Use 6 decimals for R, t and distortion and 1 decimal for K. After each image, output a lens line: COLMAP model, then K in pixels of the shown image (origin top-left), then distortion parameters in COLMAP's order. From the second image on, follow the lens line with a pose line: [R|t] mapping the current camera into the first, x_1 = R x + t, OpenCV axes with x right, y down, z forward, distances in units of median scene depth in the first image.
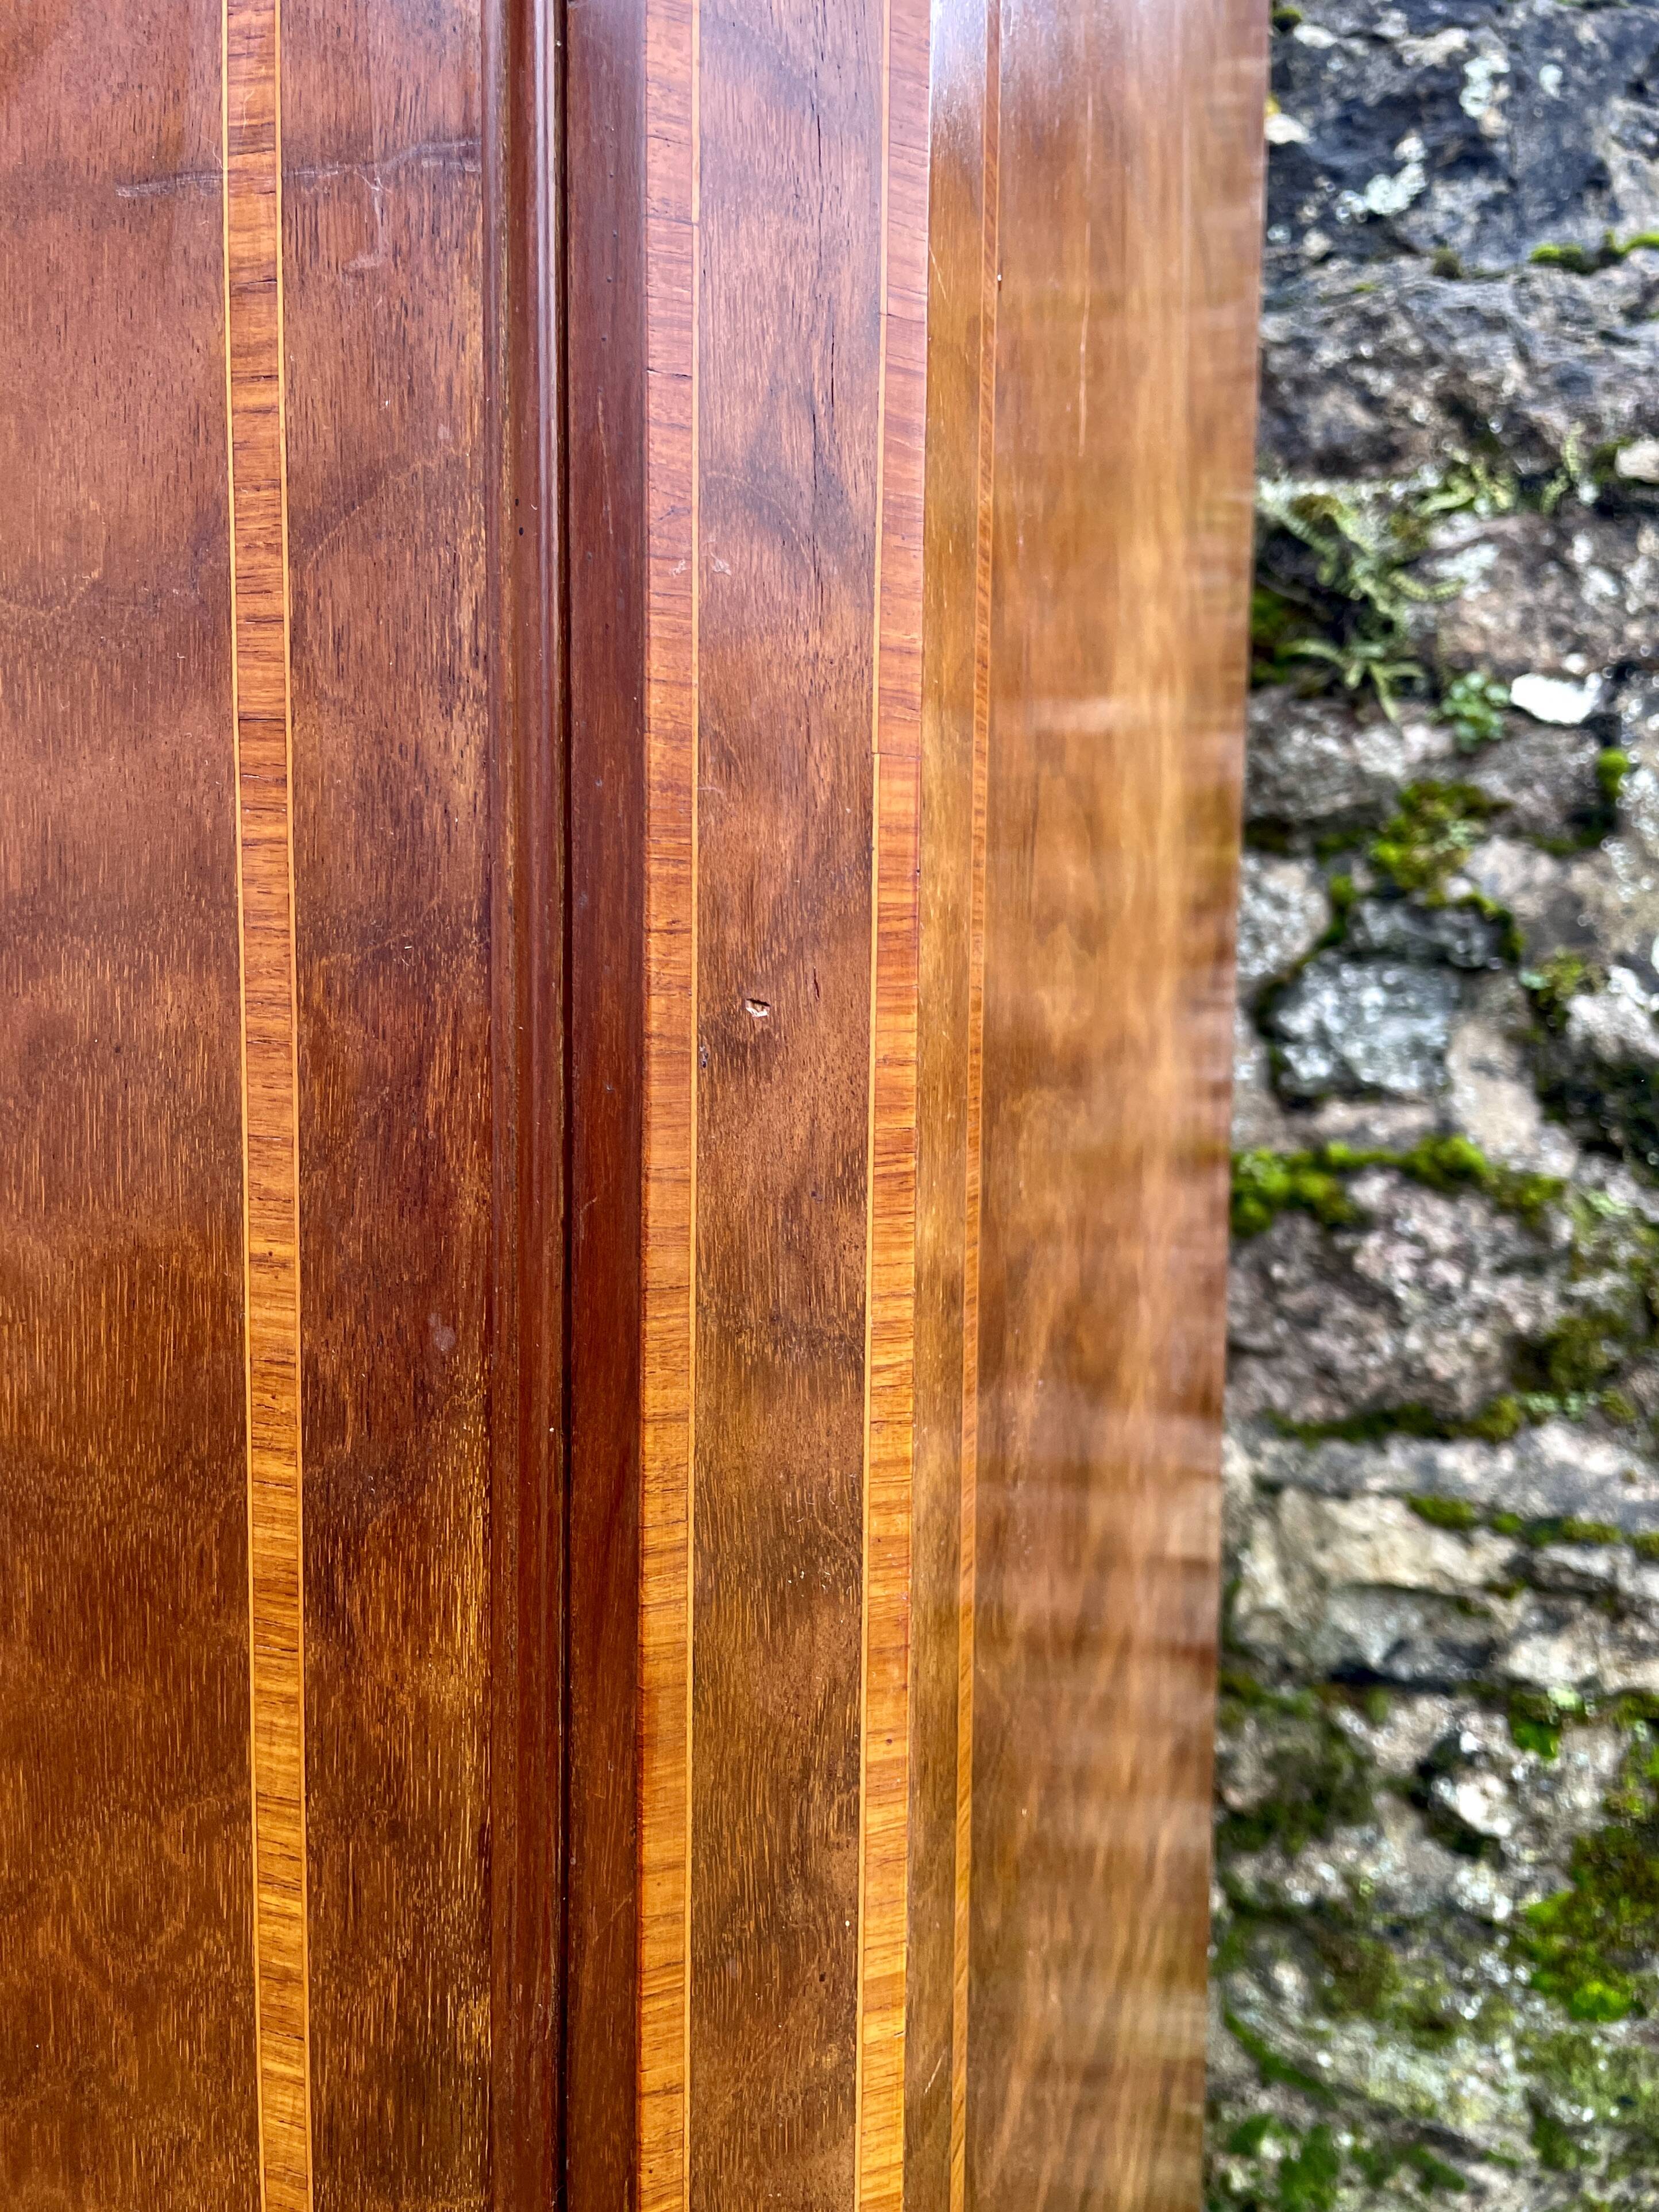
lens RADIAL K [[1794.0, 0, 868.7], [0, 1794.0, 1088.5], [0, 0, 1]] dist [0.094452, -0.147800]
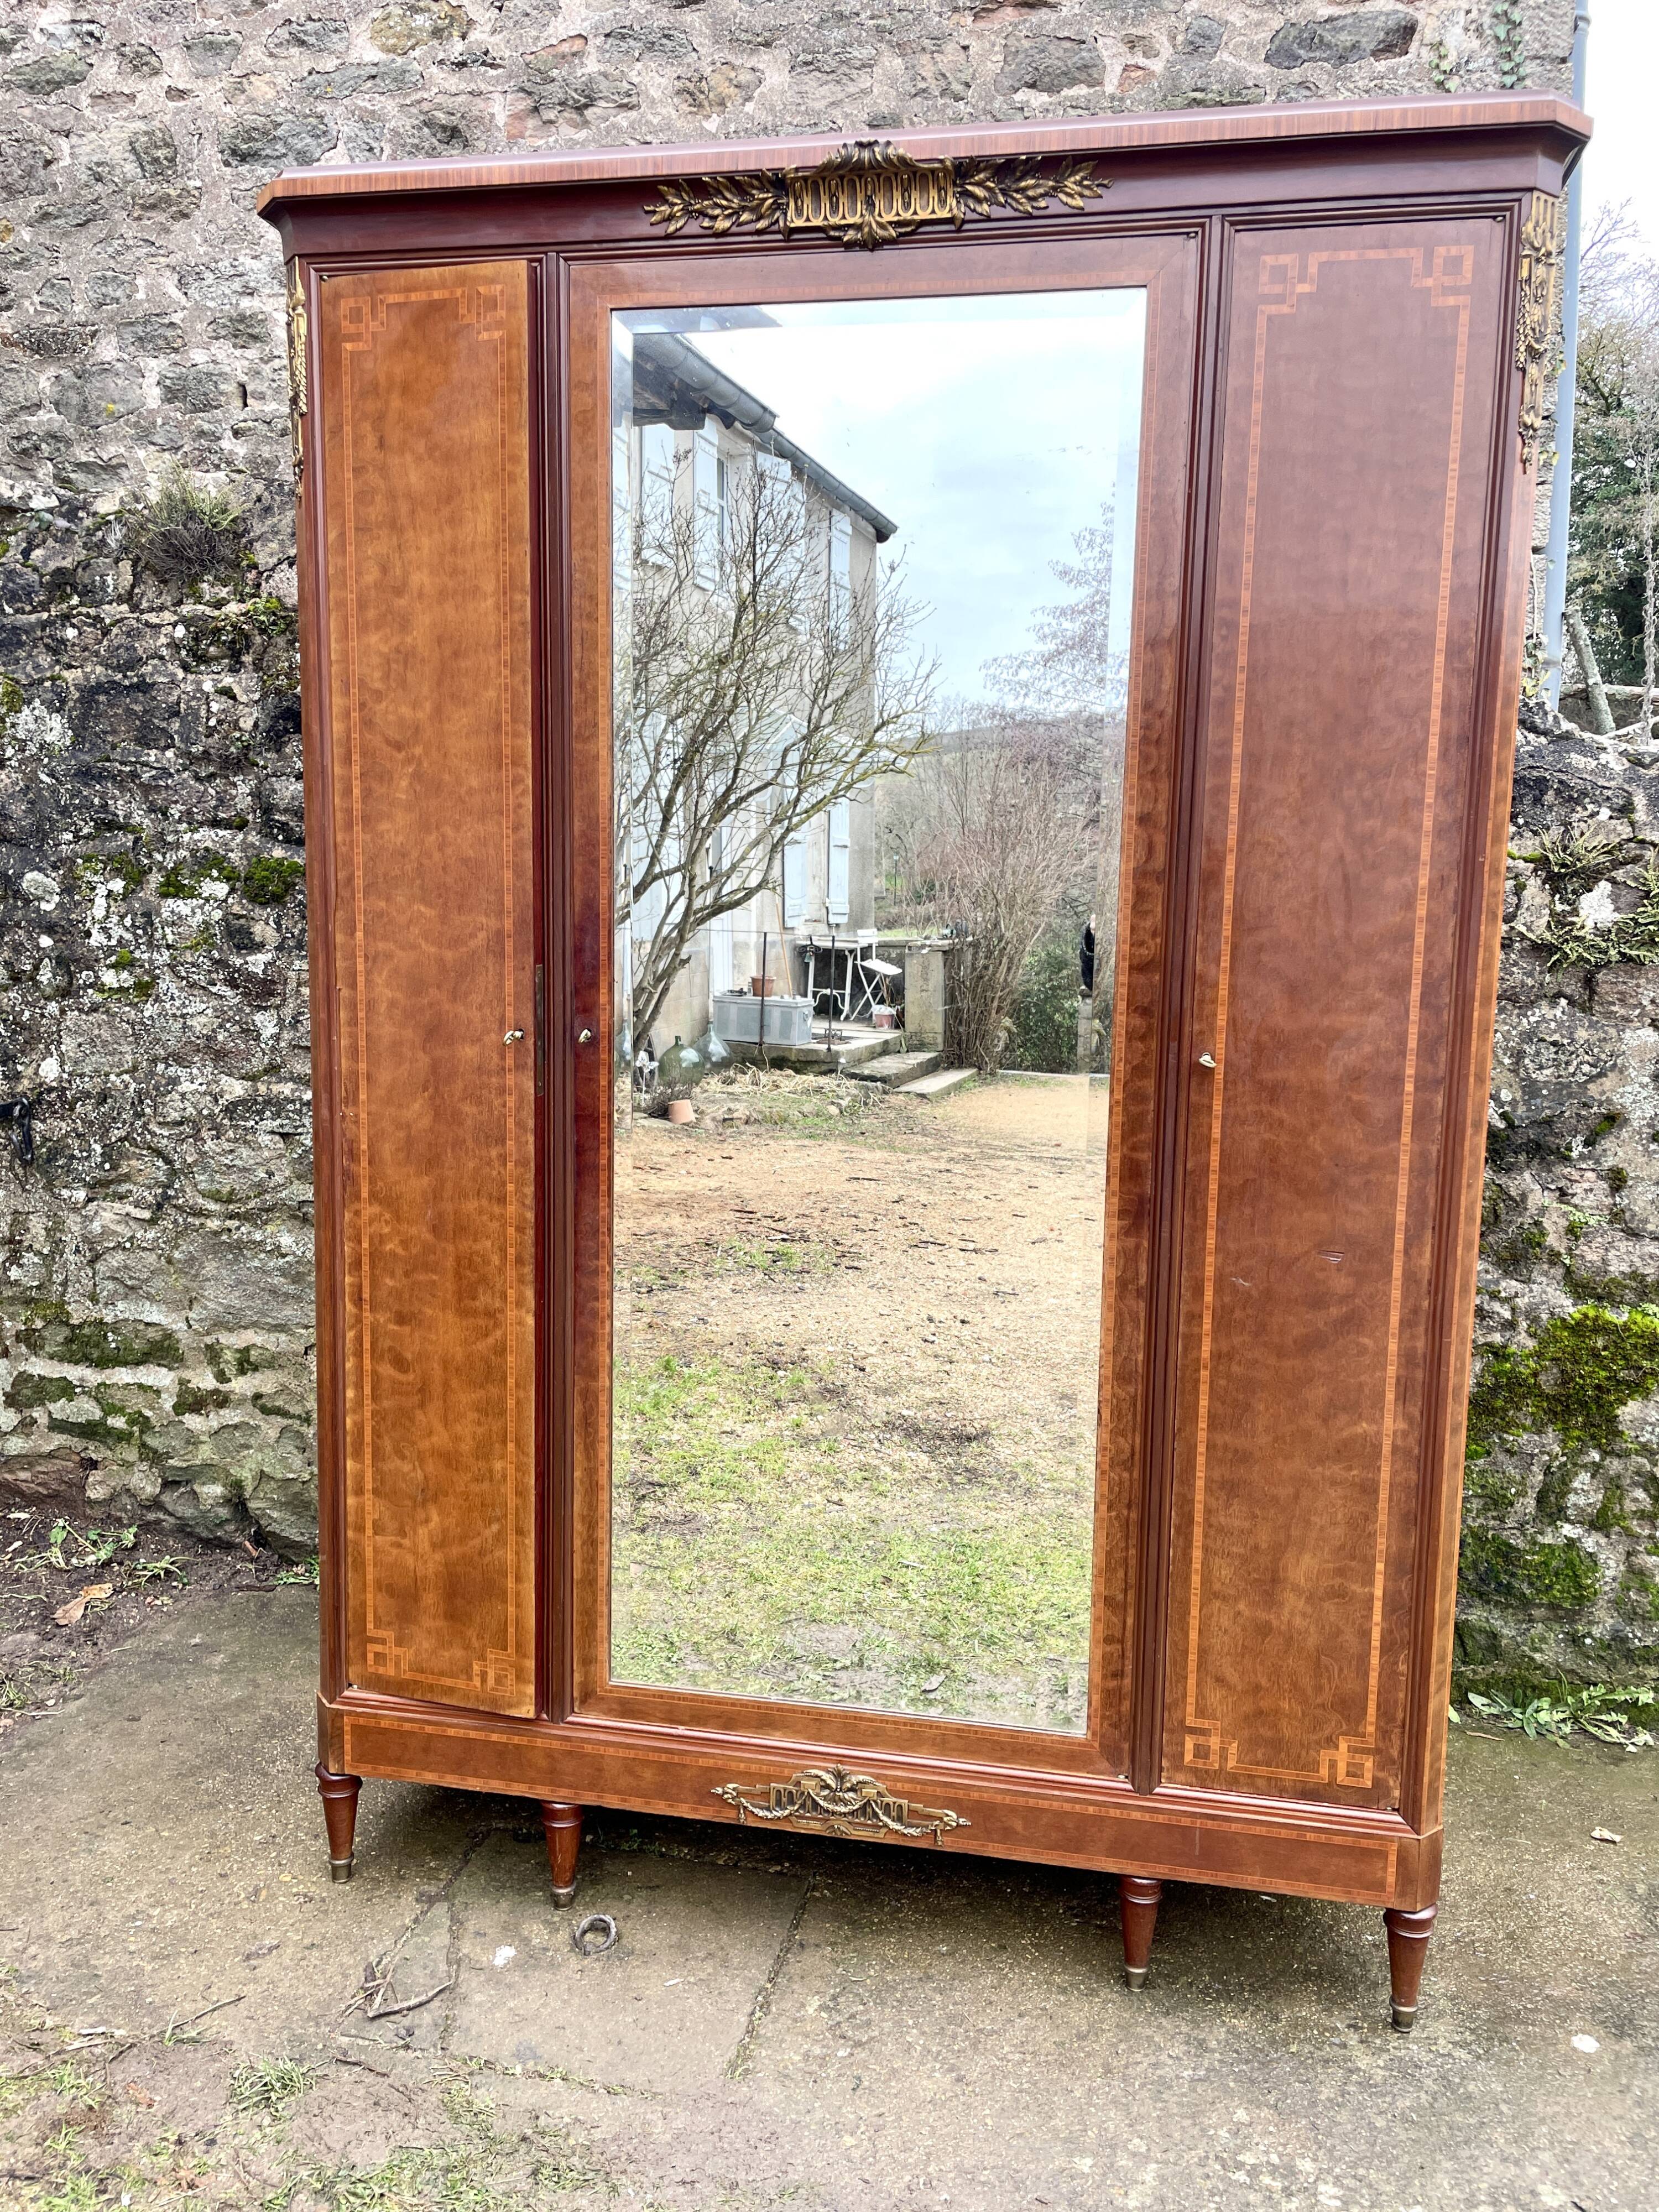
lens RADIAL K [[1697.7, 0, 811.5], [0, 1697.7, 1098.6], [0, 0, 1]] dist [0.085048, -0.112733]
pose [[0.993084, -0.009047, 0.117059, -0.964306], [0.003449, 0.998844, 0.047935, -0.195086], [-0.117357, -0.047200, 0.991967, -1.567690]]
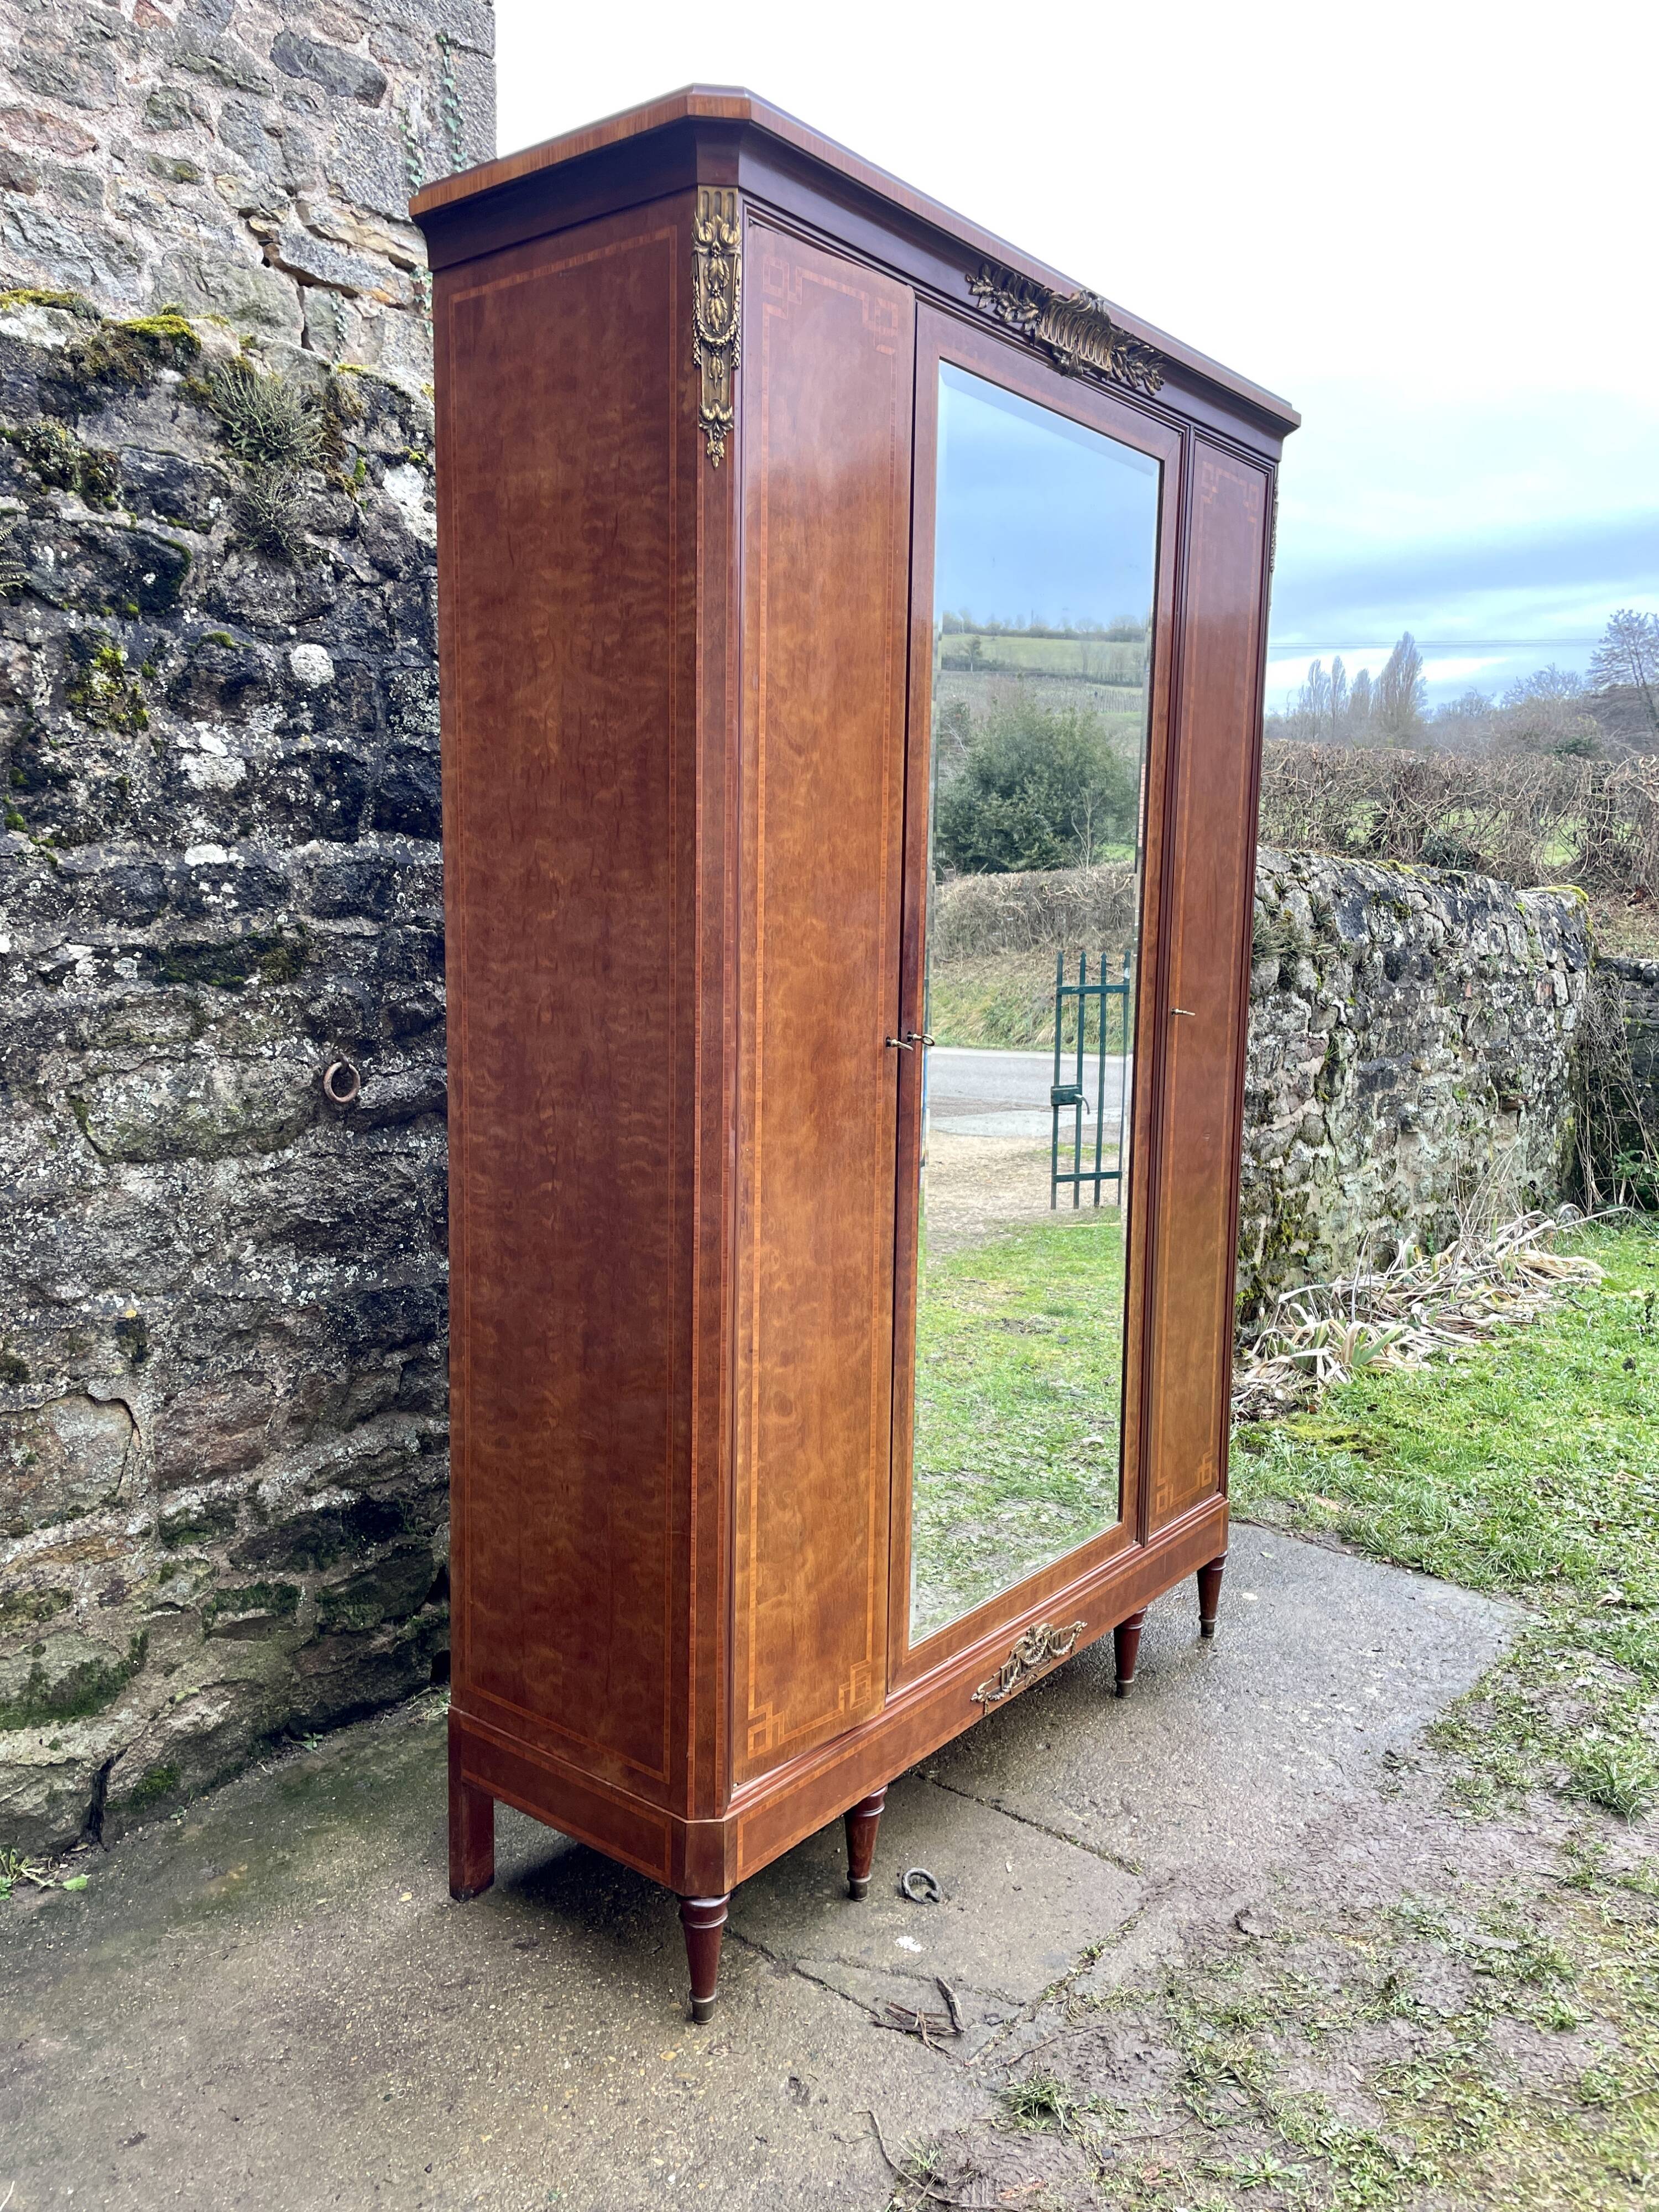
lens RADIAL K [[1686.0, 0, 854.8], [0, 1686.0, 1094.9], [0, 0, 1]] dist [0.095111, -0.124739]
pose [[0.339091, -0.117179, 0.933427, -3.039896], [0.066392, 0.992719, 0.100503, -0.322724], [-0.938408, 0.027893, 0.344402, -0.151855]]
